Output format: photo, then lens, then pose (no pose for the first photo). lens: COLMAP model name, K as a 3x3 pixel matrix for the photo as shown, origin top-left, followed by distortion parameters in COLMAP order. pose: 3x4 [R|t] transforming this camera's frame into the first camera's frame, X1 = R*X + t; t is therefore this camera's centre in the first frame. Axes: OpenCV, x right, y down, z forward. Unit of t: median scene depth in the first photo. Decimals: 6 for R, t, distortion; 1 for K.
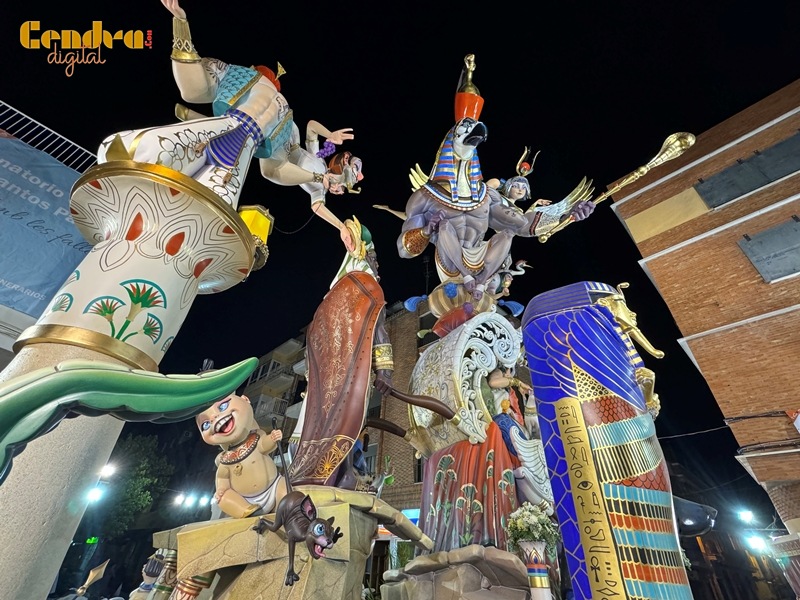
lens RADIAL K [[354.7, 0, 397.9], [0, 354.7, 298.6], [0, 0, 1]] dist [-0.002926, 0.000779]
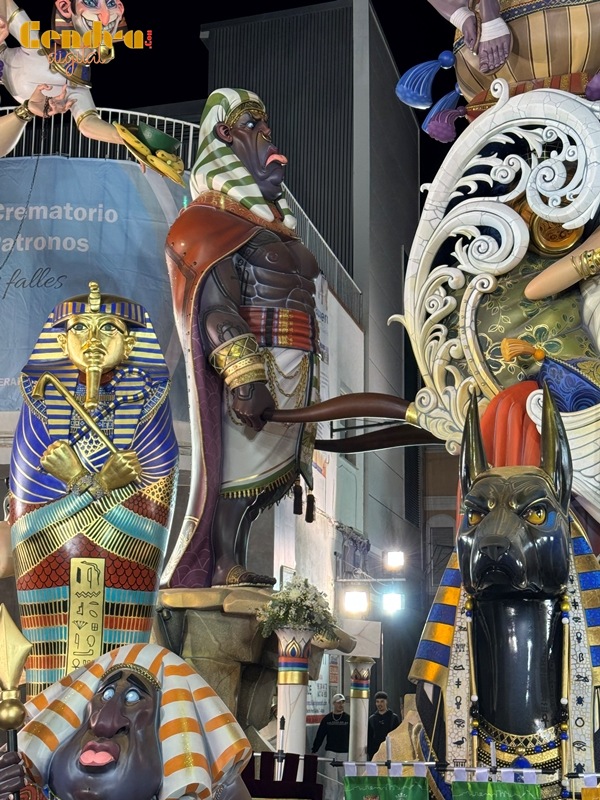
lens RADIAL K [[1371.4, 0, 282.2], [0, 1371.4, 395.5], [0, 0, 1]] dist [0.183505, 0.000000]
pose [[0.488151, -0.230055, -0.841893, 1.674160], [0.544346, 0.834269, 0.087654, 0.054361], [0.682200, -0.501069, 0.532478, -0.104120]]
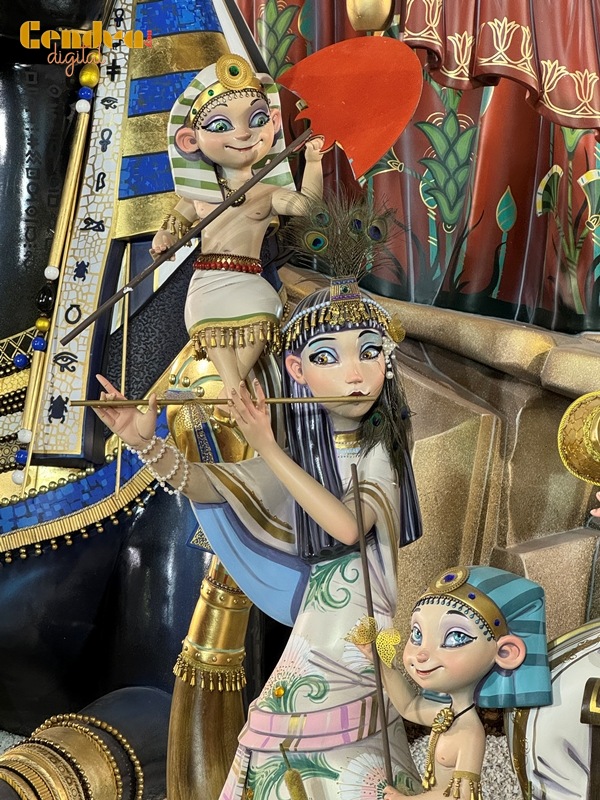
lens RADIAL K [[2088.3, 0, 295.3], [0, 2088.3, 395.9], [0, 0, 1]] dist [0.115071, 0.000000]
pose [[0.254399, -0.006673, -0.967076, 1.557119], [0.613620, 0.774022, 0.156077, 0.556225], [0.747497, -0.633123, 0.201005, 0.539858]]
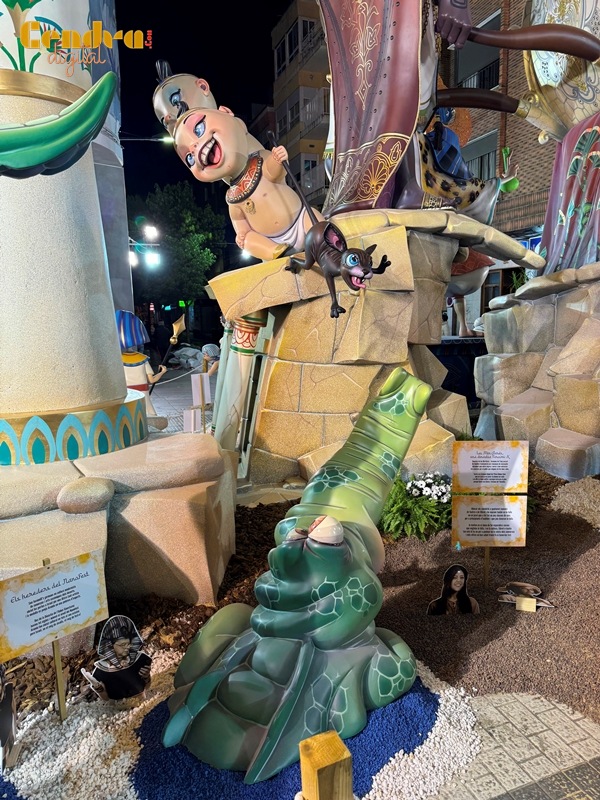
lens RADIAL K [[562.4, 0, 303.2], [0, 562.4, 402.1], [0, 0, 1]] dist [0.059730, -0.074387]
pose [[0.910434, -0.008520, -0.413566, 0.096699], [0.305742, 0.687286, 0.658908, -0.005862], [0.278625, -0.726337, 0.628334, -0.038826]]
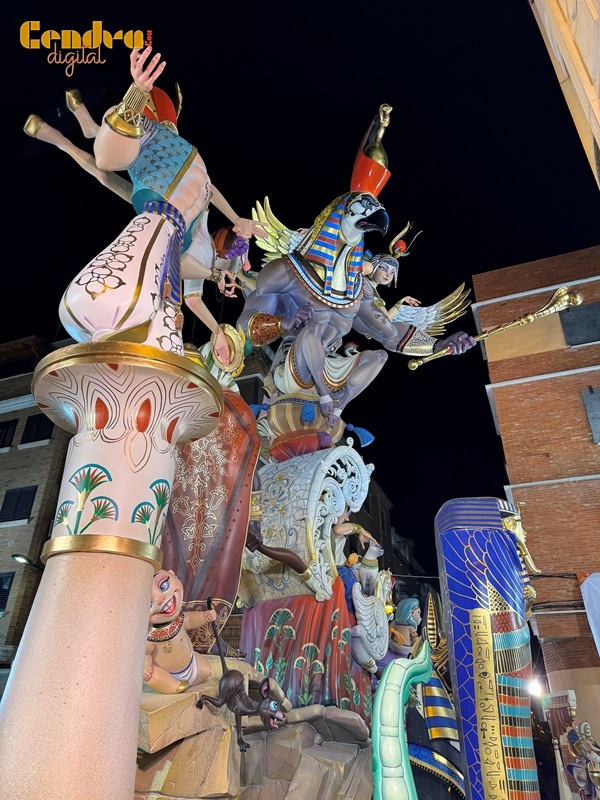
lens RADIAL K [[562.4, 0, 293.8], [0, 562.4, 402.3], [0, 0, 1]] dist [0.059730, -0.074387]
pose [[0.922735, 0.161436, 0.349999, -0.447977], [-0.211147, 0.971401, 0.108611, -0.238752], [-0.322456, -0.174121, 0.930432, -0.259843]]
